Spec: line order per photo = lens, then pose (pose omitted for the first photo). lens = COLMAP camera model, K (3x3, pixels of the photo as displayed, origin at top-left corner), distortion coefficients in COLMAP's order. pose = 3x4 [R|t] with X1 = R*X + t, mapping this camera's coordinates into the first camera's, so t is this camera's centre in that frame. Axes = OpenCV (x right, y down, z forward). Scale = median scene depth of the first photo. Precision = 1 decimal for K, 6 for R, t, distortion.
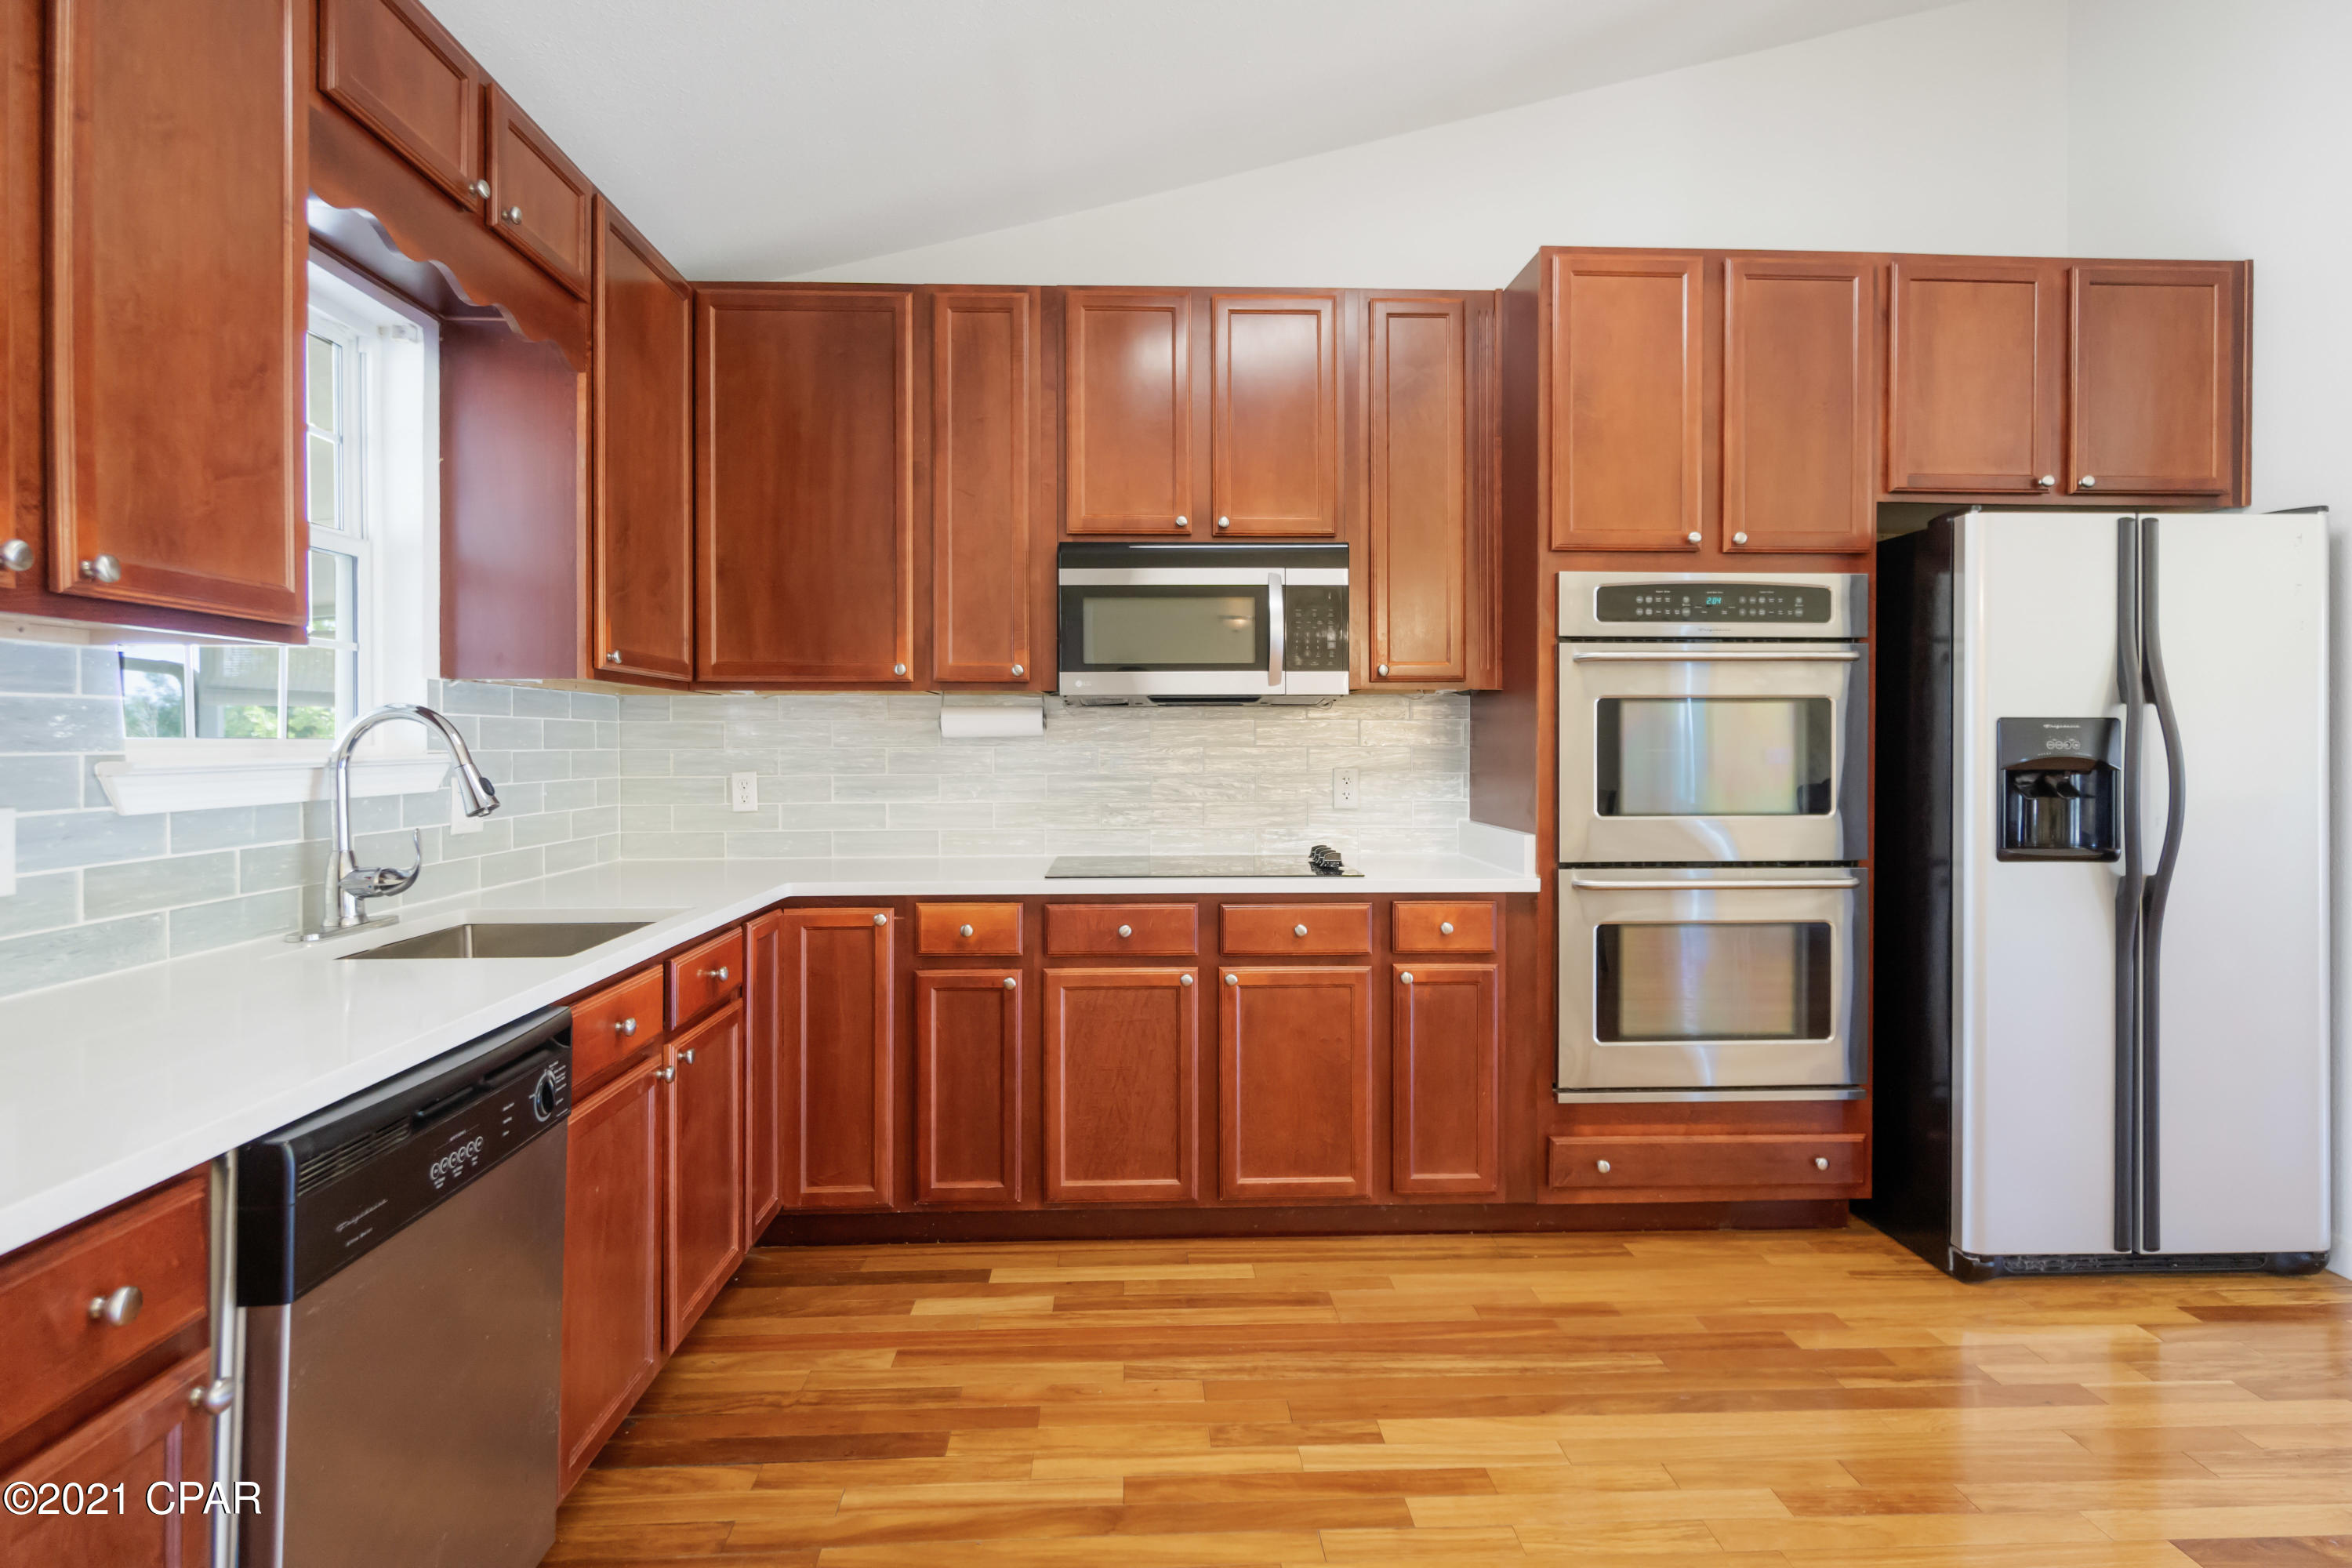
lens RADIAL K [[1248.2, 0, 1180.1], [0, 1248.2, 754.7], [0, 0, 1]] dist [0.008250, -0.003295]
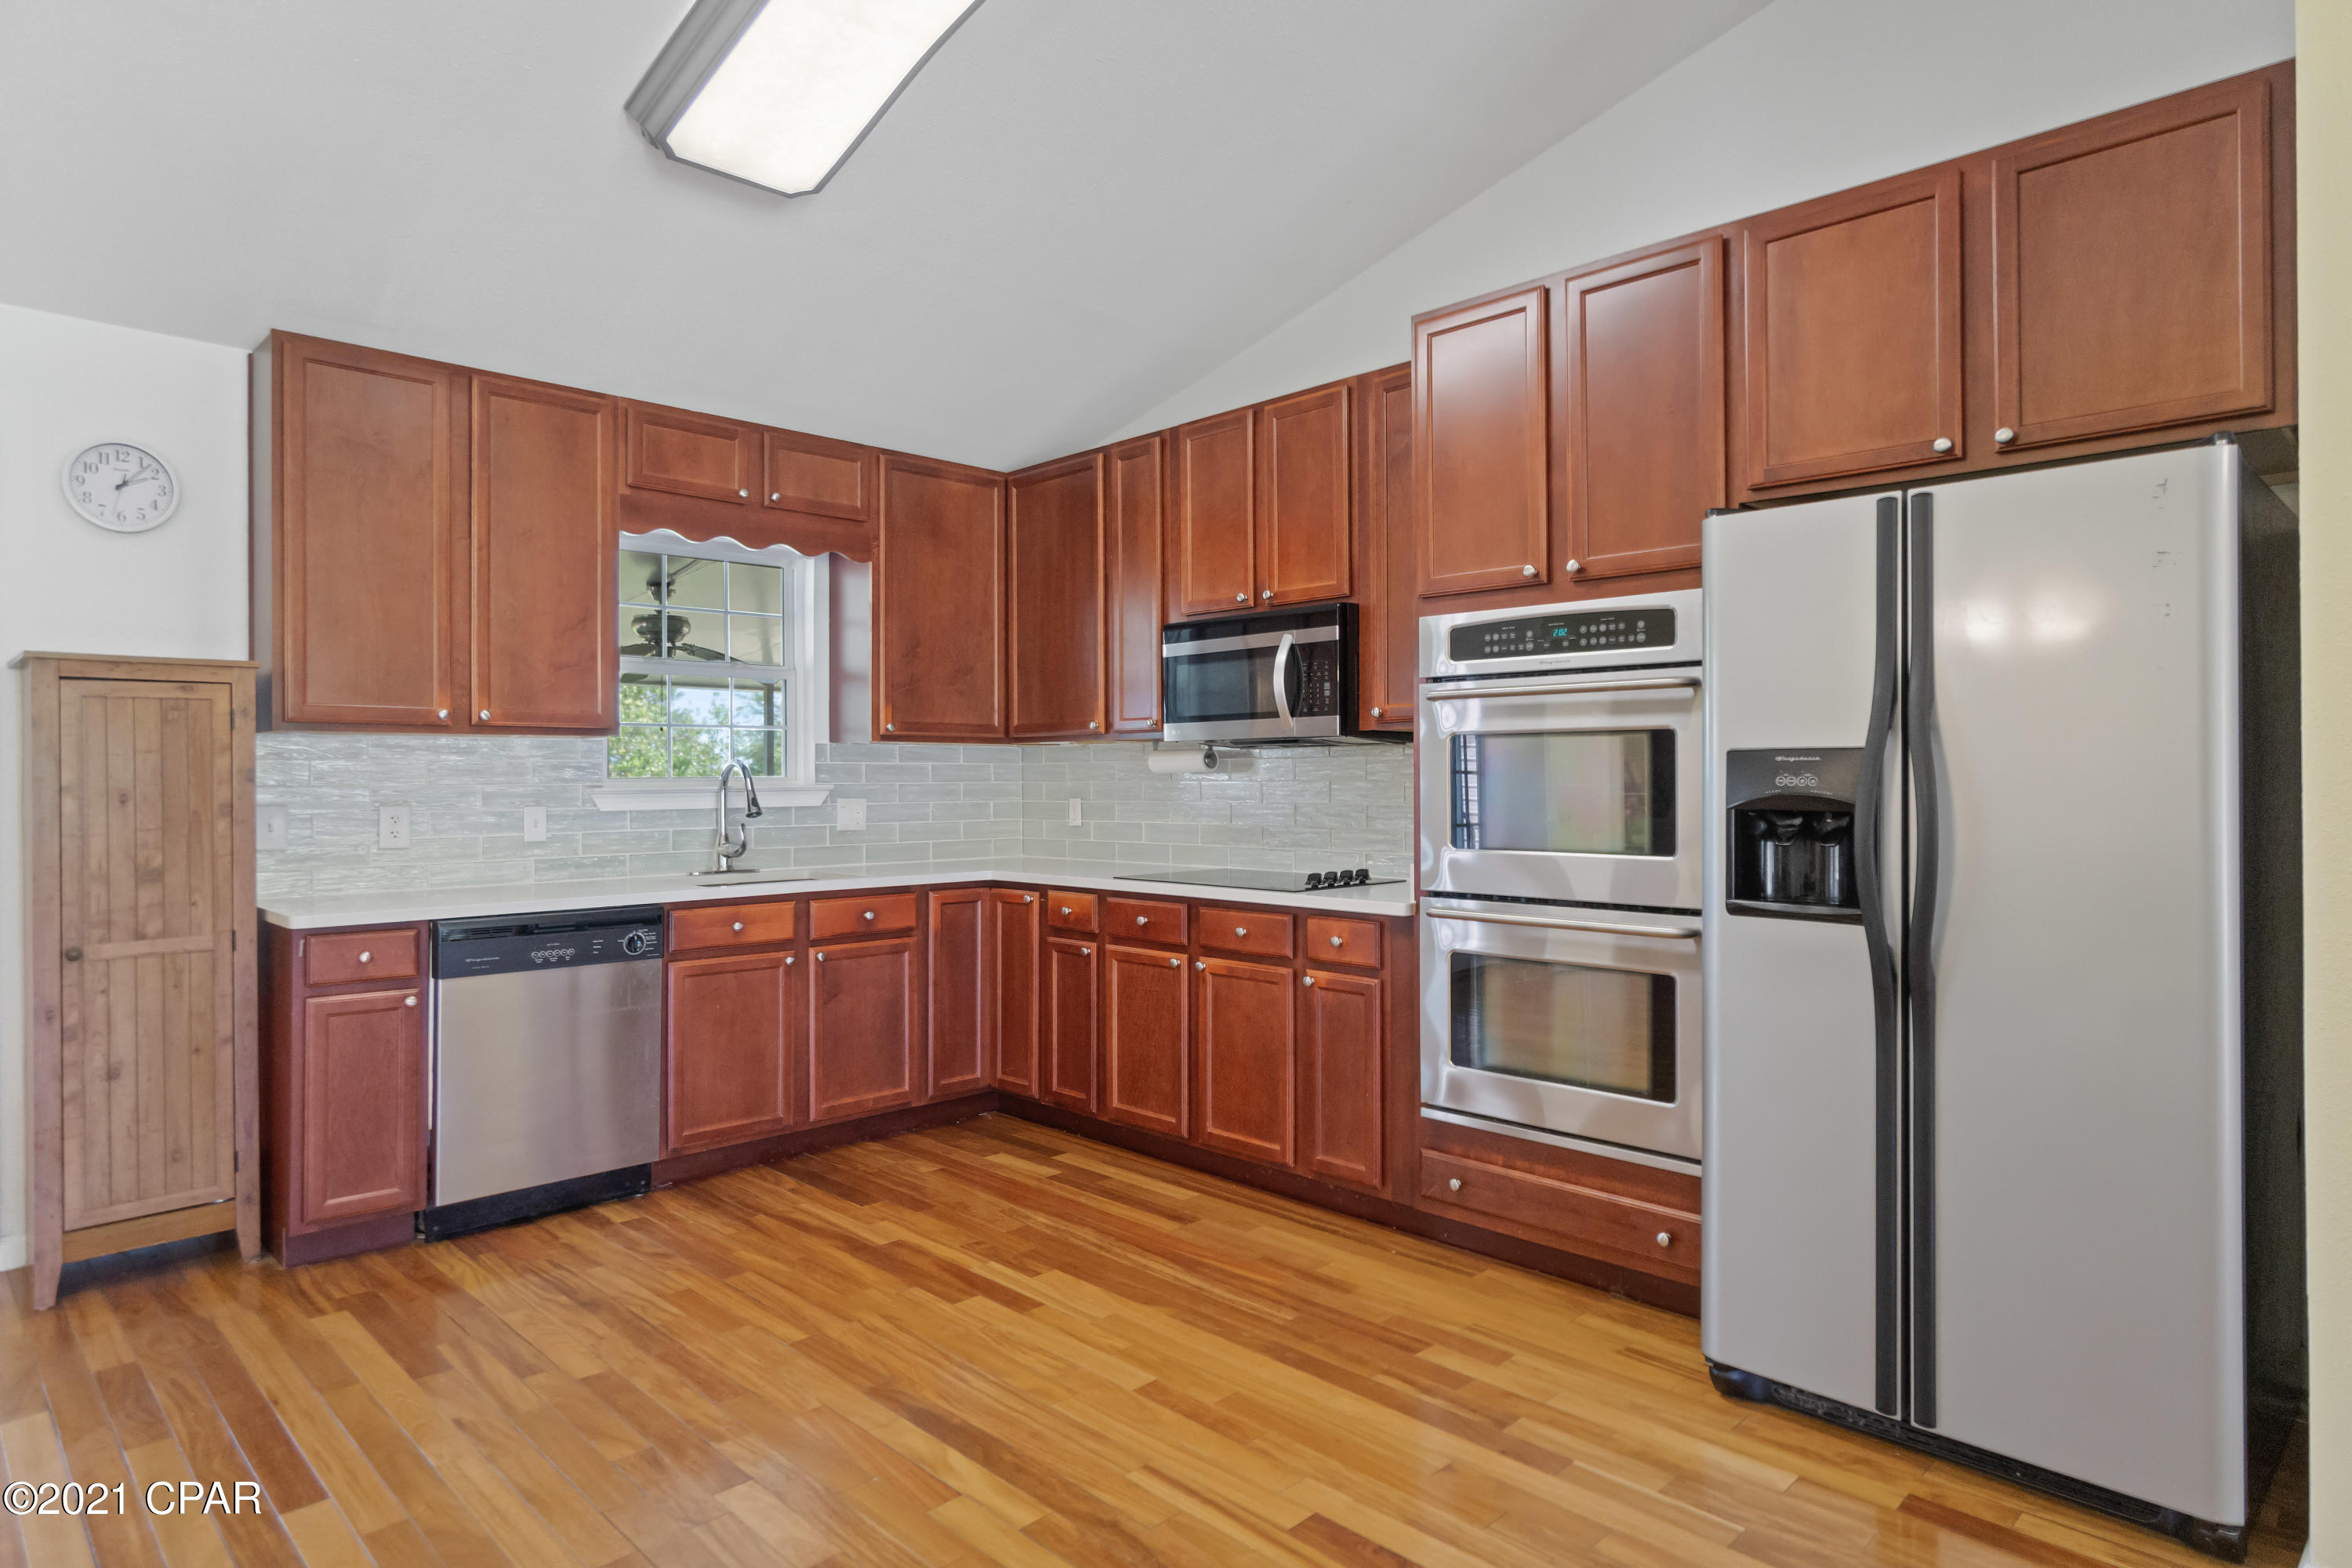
lens RADIAL K [[1309.9, 0, 1167.2], [0, 1309.9, 774.8], [0, 0, 1]] dist [0.005437, 0.001838]
pose [[0.672408, -0.002319, -0.740177, 1.032133], [-0.004673, 0.999962, -0.007377, -0.002953], [0.740166, 0.008419, 0.672372, 0.089905]]
